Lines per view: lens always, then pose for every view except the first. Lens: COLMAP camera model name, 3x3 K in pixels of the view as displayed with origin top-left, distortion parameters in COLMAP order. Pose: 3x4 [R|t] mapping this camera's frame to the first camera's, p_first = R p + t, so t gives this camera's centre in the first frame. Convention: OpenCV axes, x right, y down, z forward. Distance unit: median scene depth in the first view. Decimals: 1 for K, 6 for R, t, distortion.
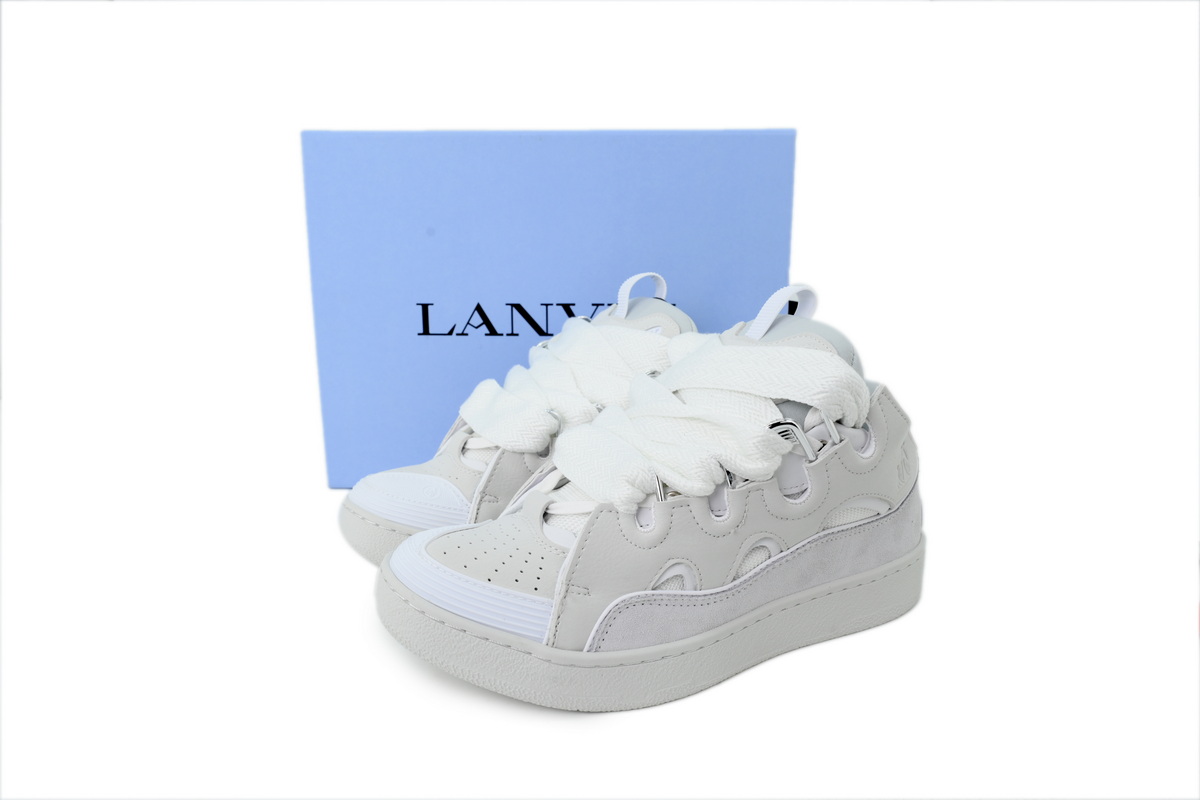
lens RADIAL K [[808.3, 0, 600.0], [0, 808.3, 400.0], [0, 0, 1]] dist [0.003554, 0.000051]
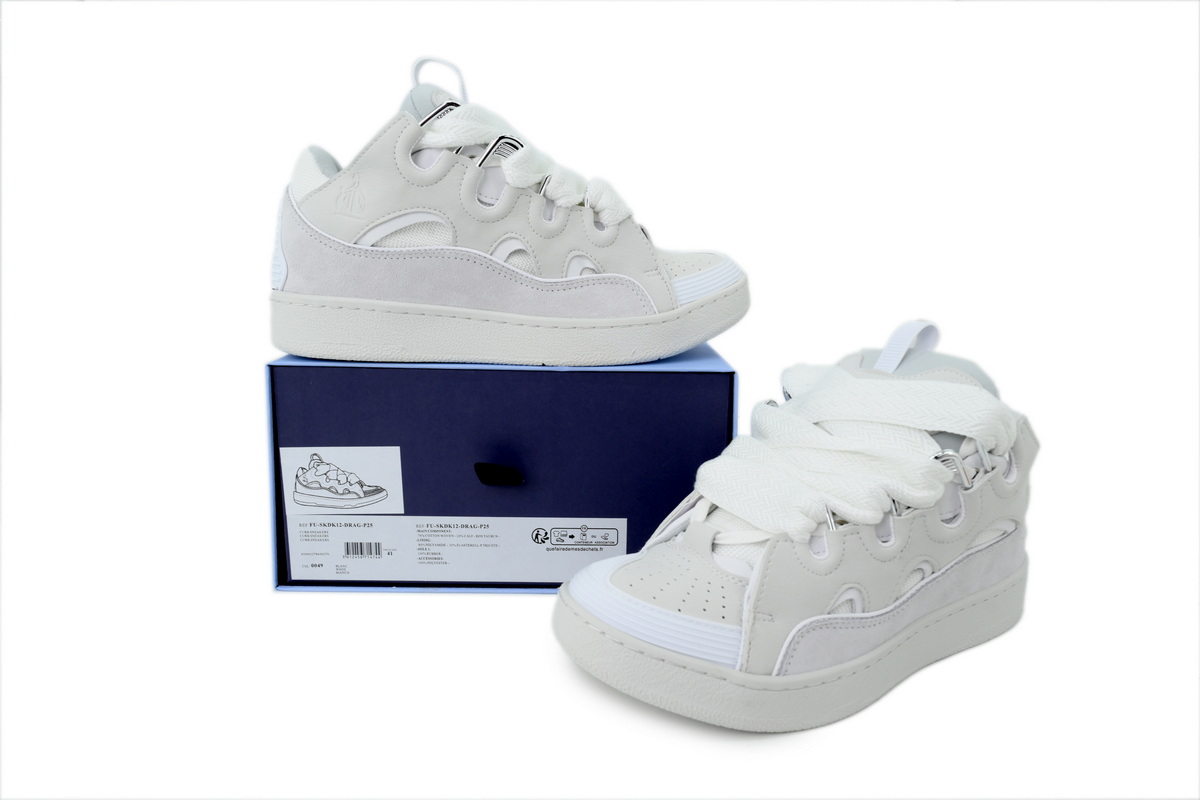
lens RADIAL K [[808.3, 0, 600.0], [0, 808.3, 400.0], [0, 0, 1]] dist [0.003554, 0.000051]
pose [[0.997359, -0.016519, 0.070732, -0.301332], [0.017455, 0.999768, -0.012635, -0.036865], [-0.070507, 0.013837, 0.997415, -0.038678]]
